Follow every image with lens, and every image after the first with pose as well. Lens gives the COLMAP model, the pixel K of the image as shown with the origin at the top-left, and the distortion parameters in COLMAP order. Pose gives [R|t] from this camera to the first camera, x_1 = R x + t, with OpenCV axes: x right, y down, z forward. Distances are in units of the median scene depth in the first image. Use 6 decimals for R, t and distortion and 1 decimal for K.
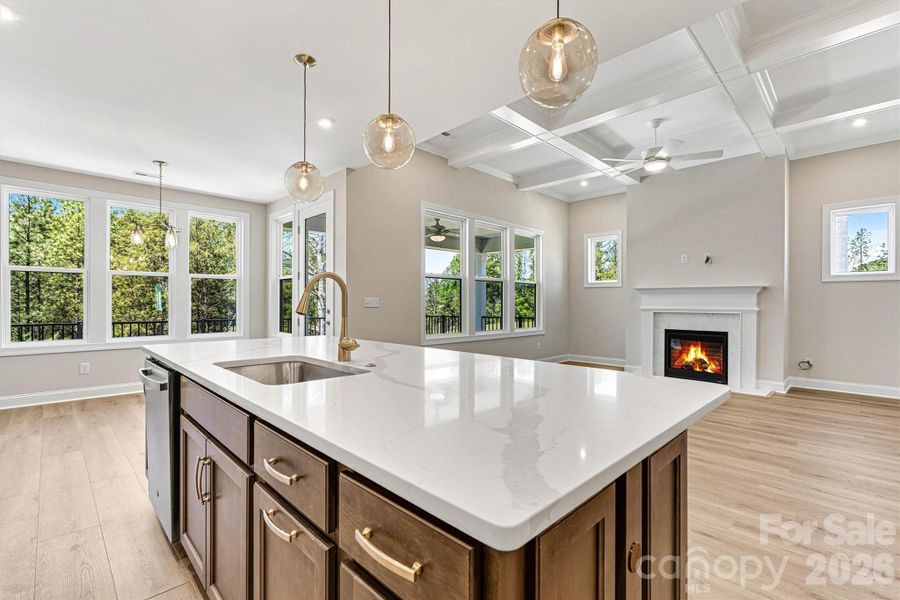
lens RADIAL K [[408.6, 0, 442.9], [0, 408.6, 303.2], [0, 0, 1]] dist [-0.009280, 0.003221]
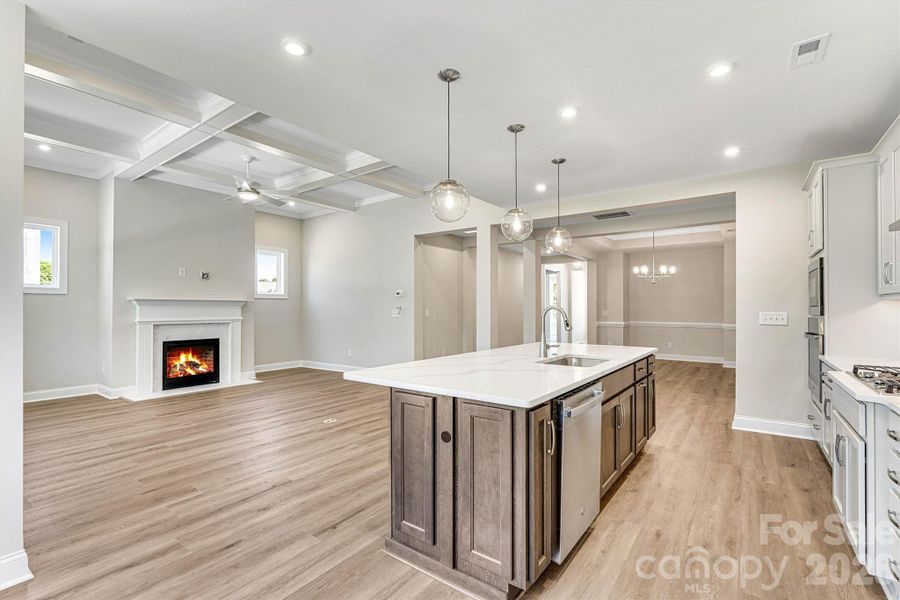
lens RADIAL K [[408.6, 0, 452.5], [0, 408.6, 302.9], [0, 0, 1]] dist [-0.009280, 0.003221]
pose [[-0.174831, 0.008925, 0.984558, -0.590334], [0.002997, 0.999959, -0.008532, -0.020515], [-0.984594, 0.001459, -0.174850, 0.537508]]
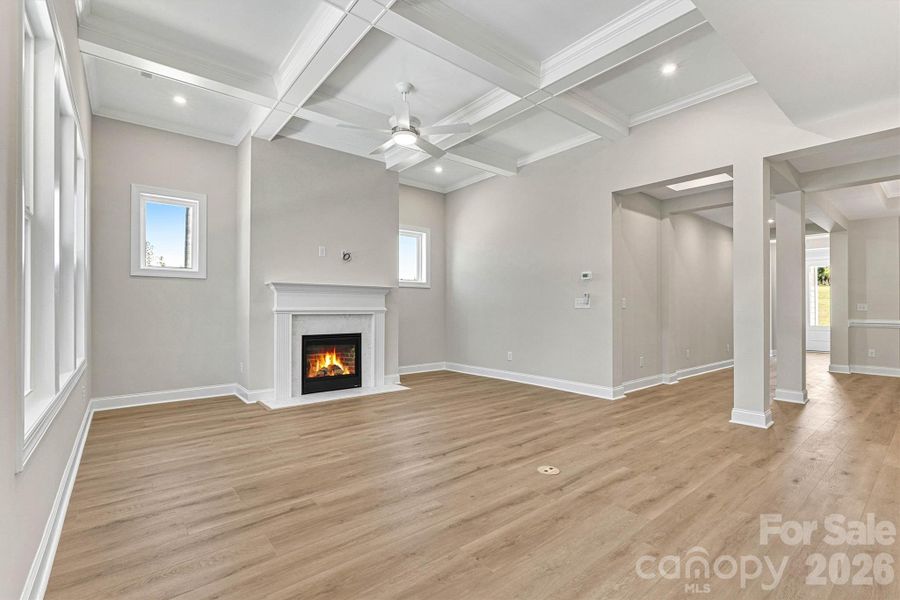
lens RADIAL K [[408.6, 0, 447.1], [0, 408.6, 303.5], [0, 0, 1]] dist [-0.009280, 0.003221]
pose [[0.087581, 0.008708, 0.996119, -0.256304], [0.002350, 0.999957, -0.008948, 0.008931], [-0.996155, 0.003125, 0.087557, 0.709738]]
